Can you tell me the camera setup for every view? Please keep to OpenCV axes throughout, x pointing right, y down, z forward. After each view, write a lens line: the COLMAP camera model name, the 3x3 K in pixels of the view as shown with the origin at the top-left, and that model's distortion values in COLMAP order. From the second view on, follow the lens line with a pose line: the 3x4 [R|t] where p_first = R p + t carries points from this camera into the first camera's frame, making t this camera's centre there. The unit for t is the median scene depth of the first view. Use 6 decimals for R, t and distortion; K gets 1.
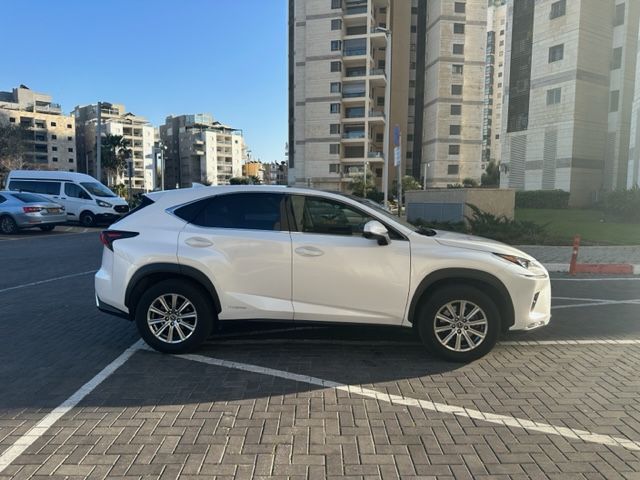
lens RADIAL K [[458.3, 0, 320.9], [0, 458.3, 241.4], [0, 0, 1]] dist [0.003440, 0.000934]
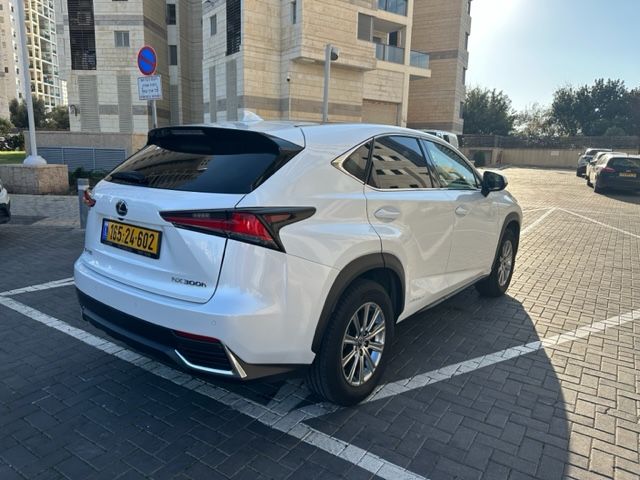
lens RADIAL K [[458.3, 0, 321.2], [0, 458.3, 237.3], [0, 0, 1]] dist [0.003440, 0.000934]
pose [[0.557548, -0.141957, 0.817917, -0.111739], [0.055217, 0.989430, 0.134084, -0.007406], [-0.828306, -0.029595, 0.559494, 0.096243]]
